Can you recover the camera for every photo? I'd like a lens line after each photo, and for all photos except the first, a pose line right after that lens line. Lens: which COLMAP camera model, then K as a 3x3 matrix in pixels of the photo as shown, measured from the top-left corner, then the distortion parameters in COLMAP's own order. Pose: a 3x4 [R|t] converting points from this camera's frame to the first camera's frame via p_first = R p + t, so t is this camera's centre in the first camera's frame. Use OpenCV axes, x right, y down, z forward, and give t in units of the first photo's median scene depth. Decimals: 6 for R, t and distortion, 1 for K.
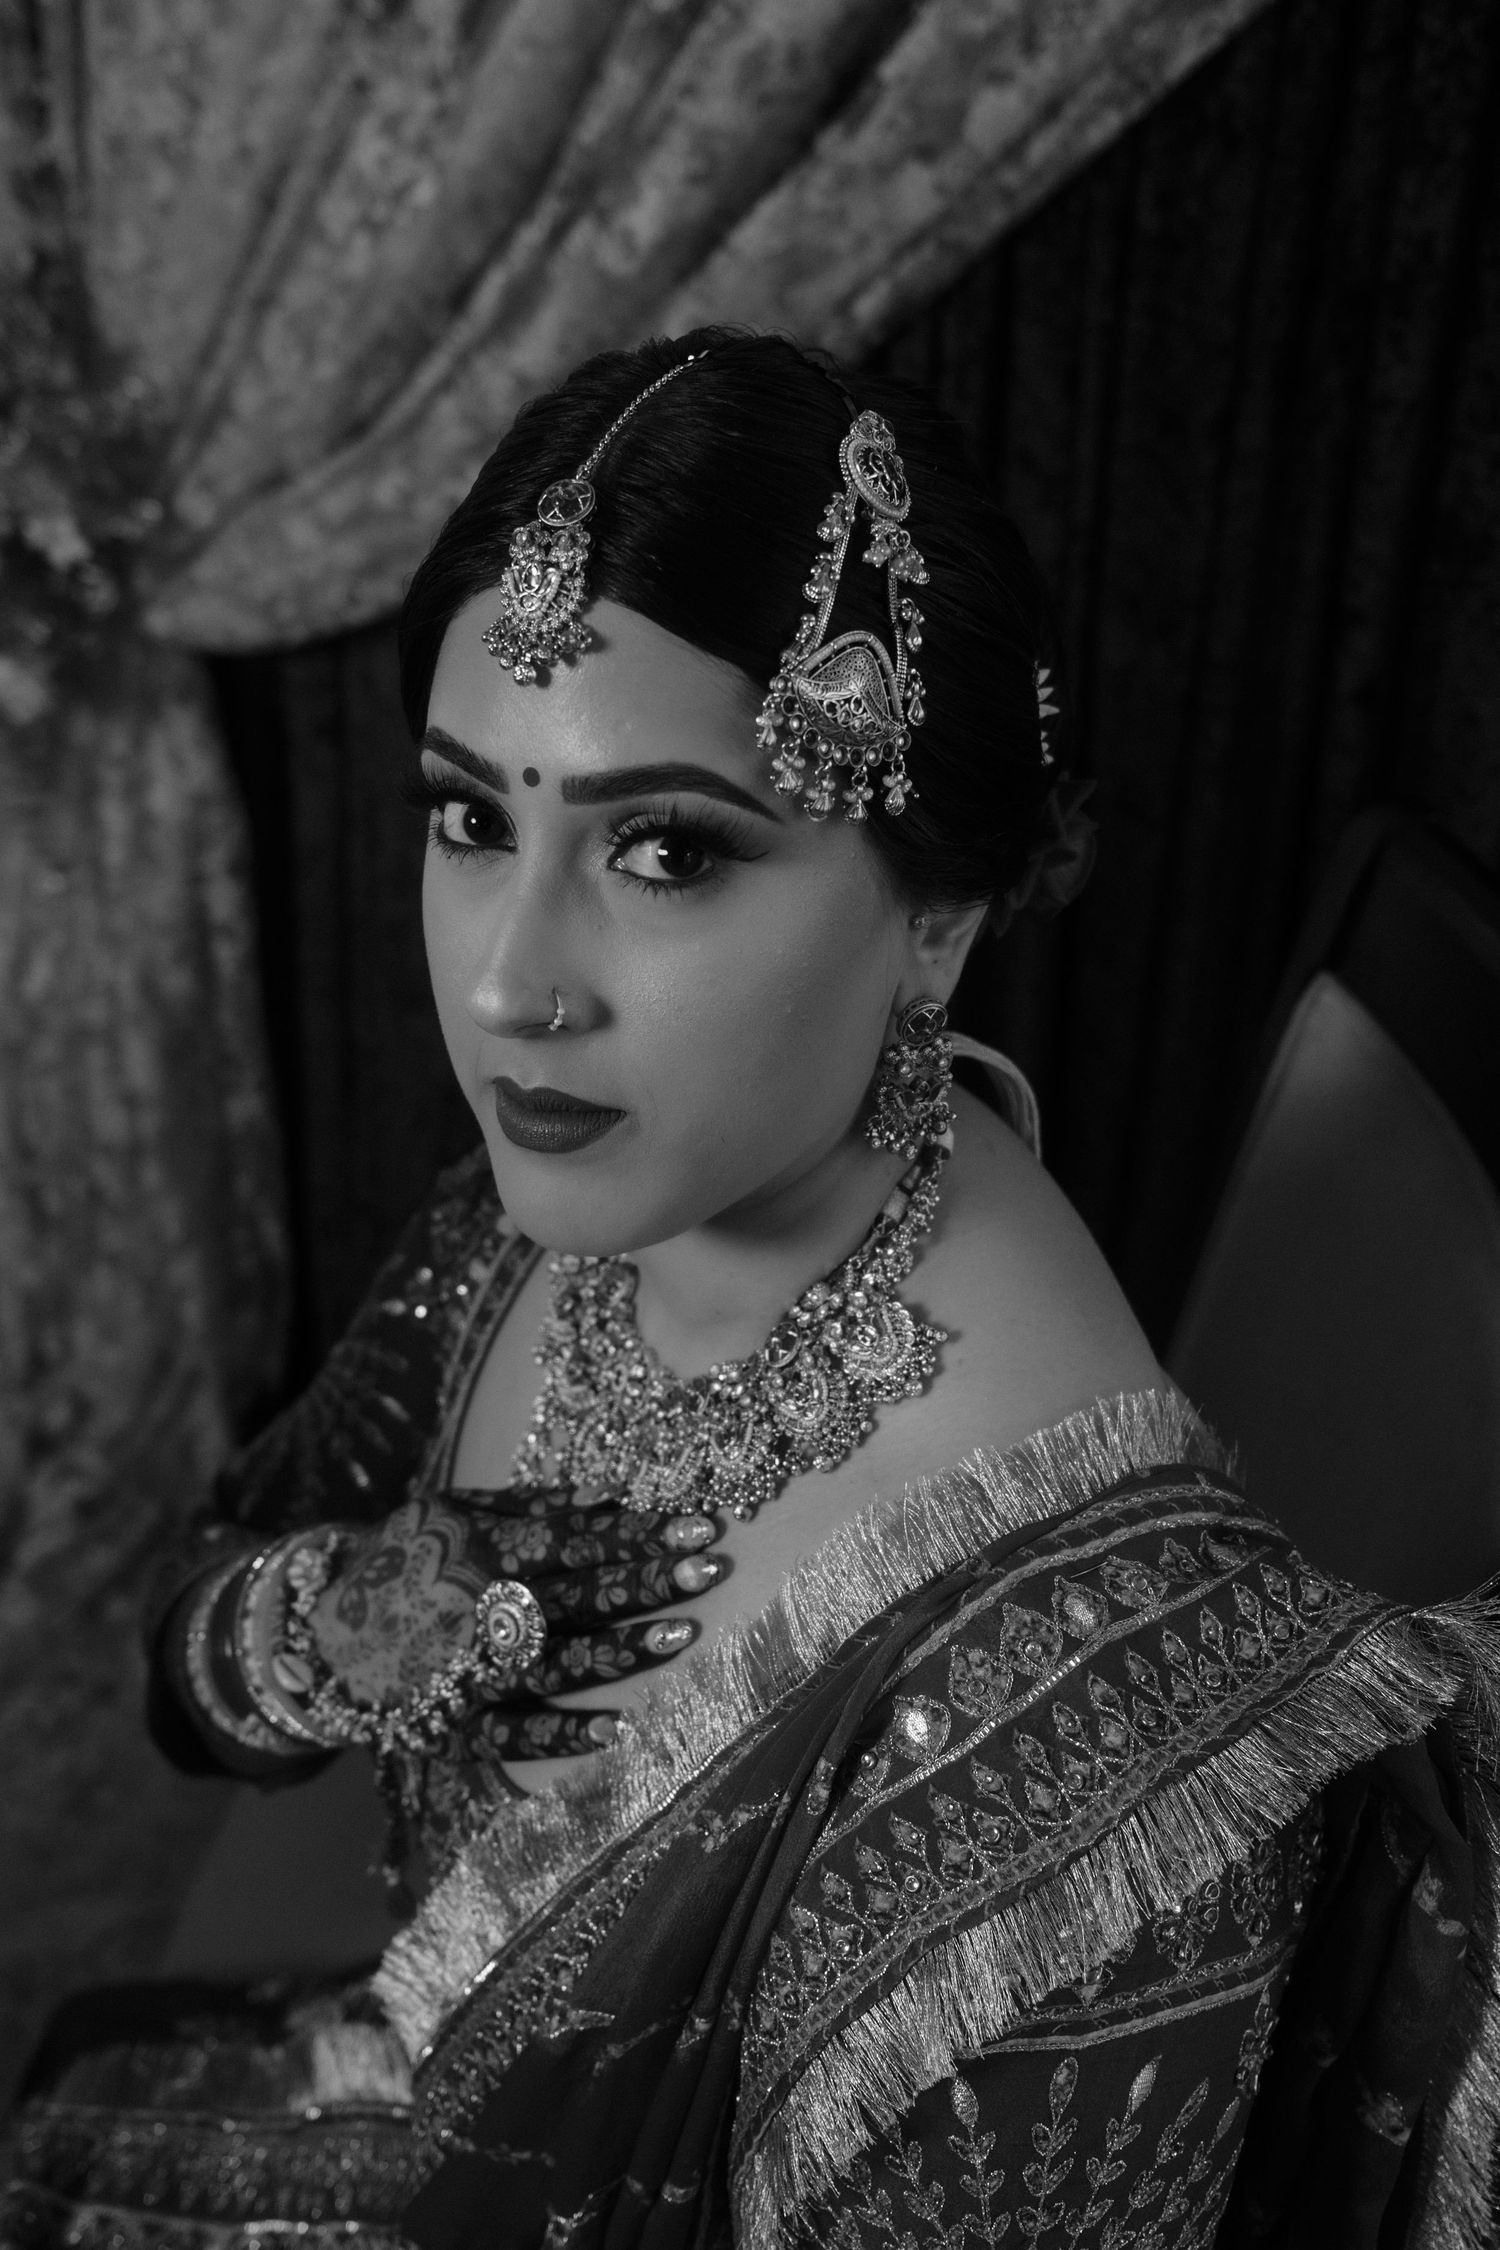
lens RADIAL K [[2177.9, 0, 842.7], [0, 2177.9, 1043.2], [0, 0, 1]] dist [-0.003047, 0.110511]
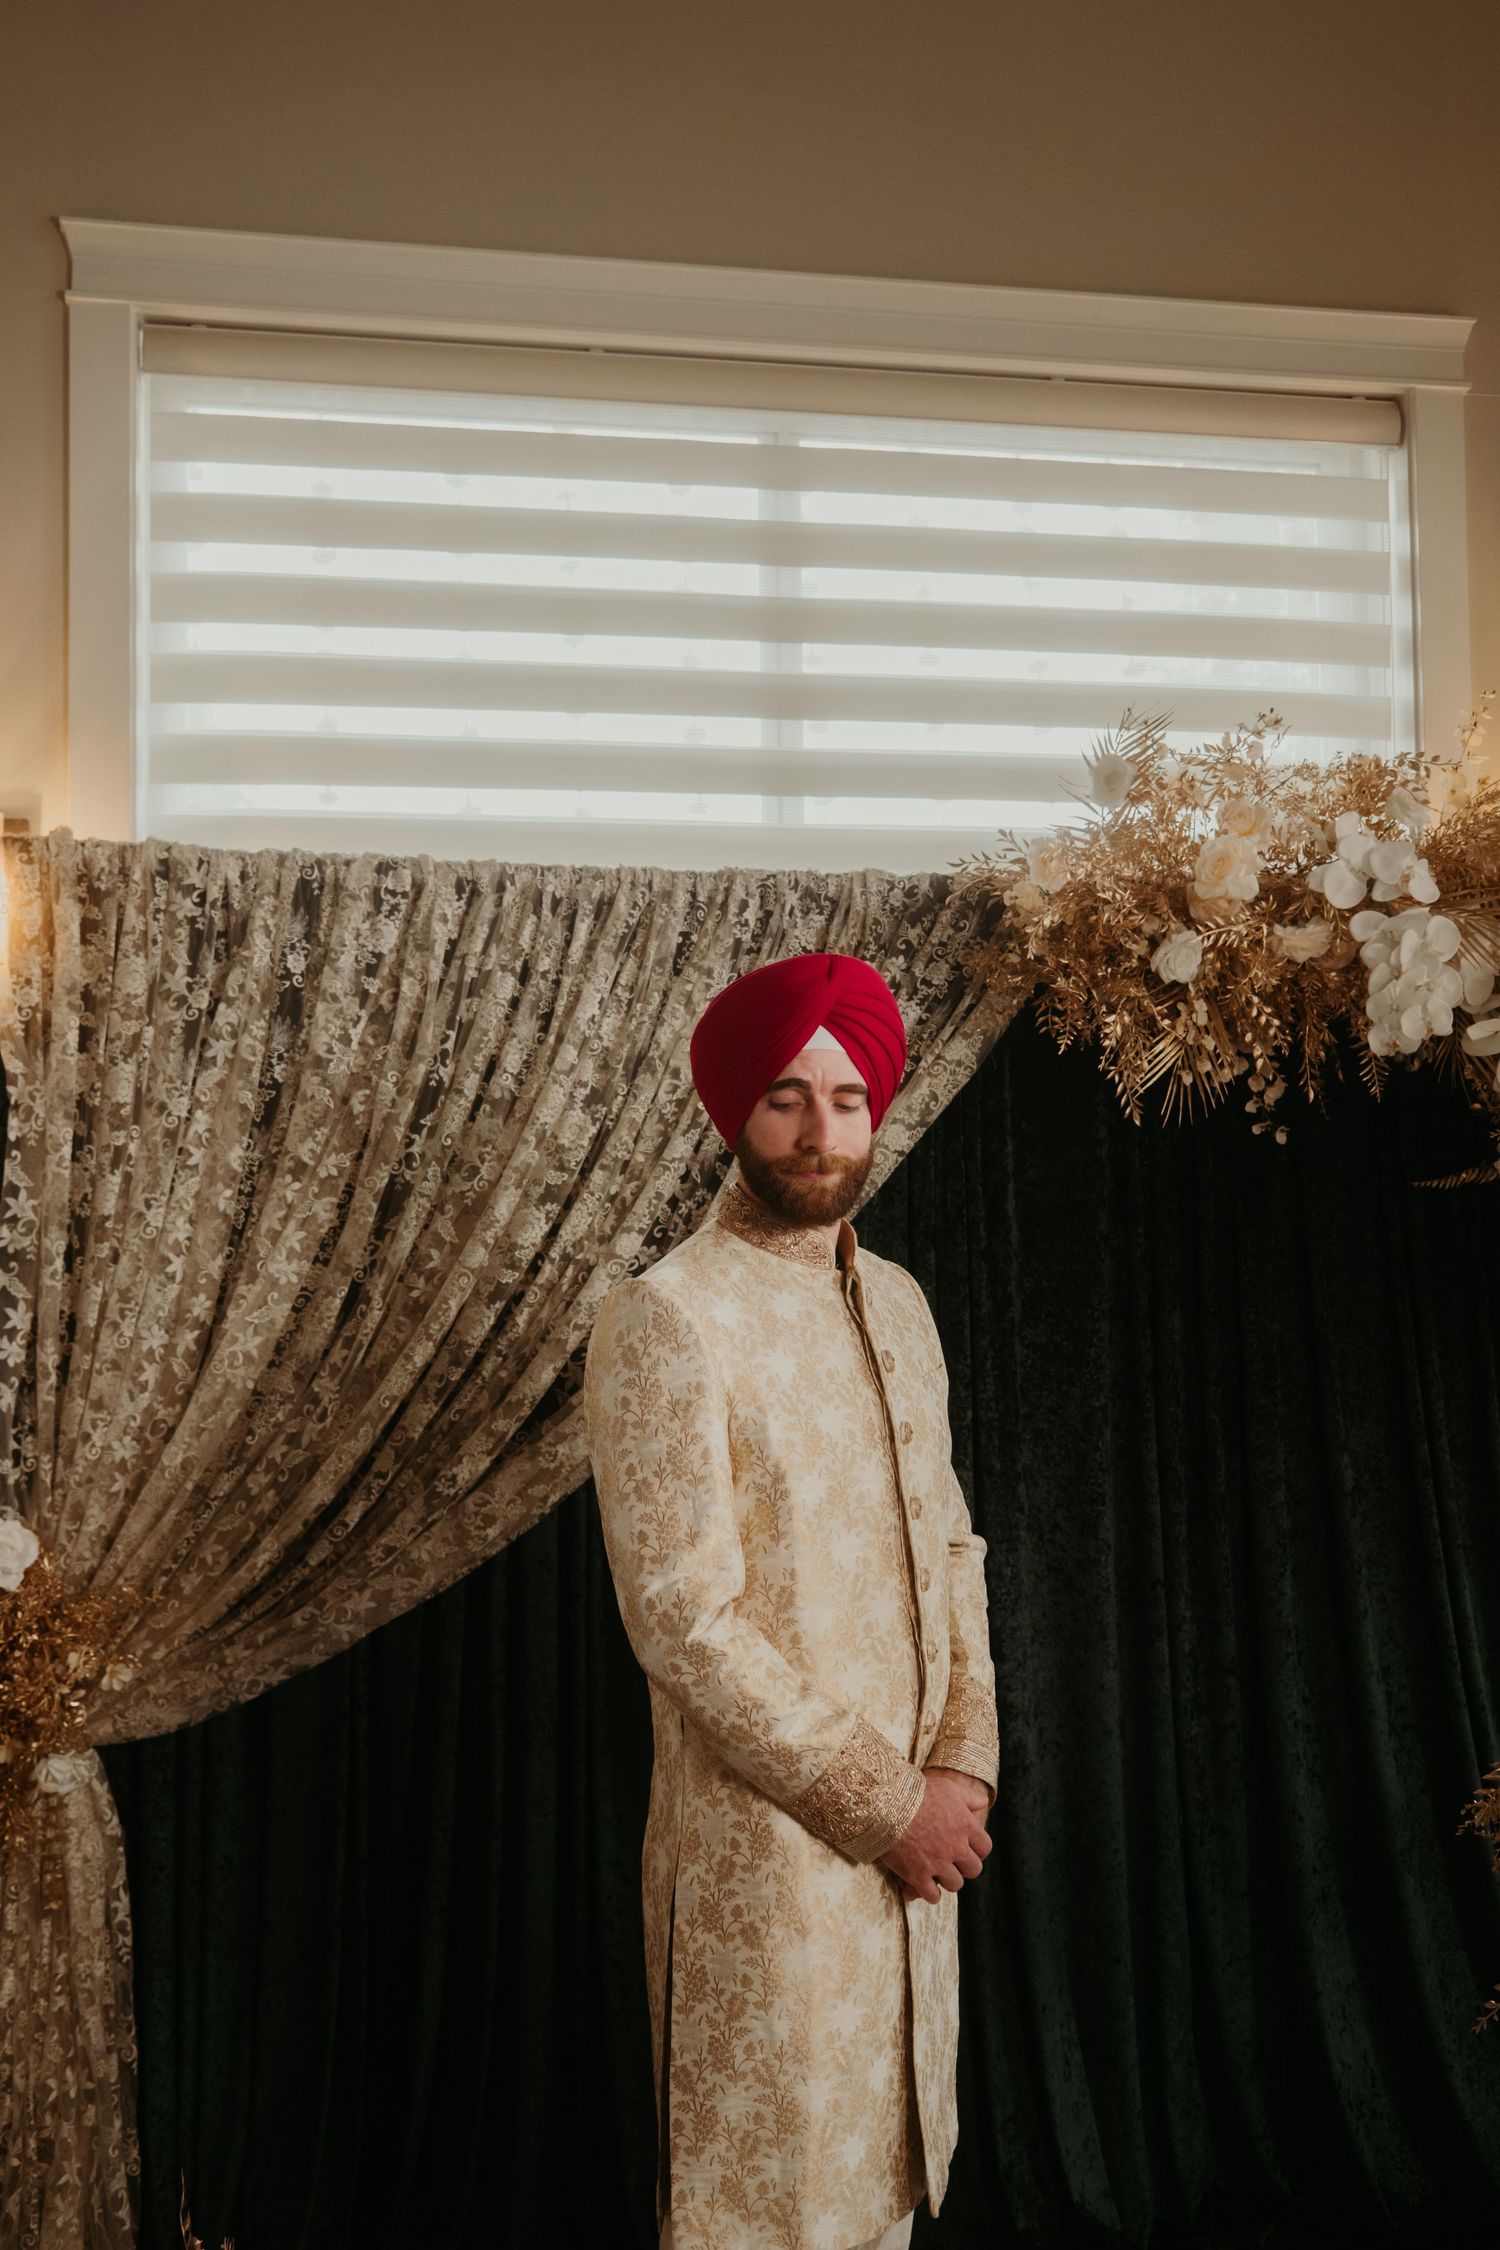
lens RADIAL K [[2347.7, 0, 744.8], [0, 2347.7, 1109.9], [0, 0, 1]] dist [-0.049102, 0.133260]
pose [[0.718651, 0.023999, 0.694957, -2.304111], [0.337921, 0.861409, -0.379189, 0.454067], [-0.607742, 0.507345, 0.610942, -1.187024]]
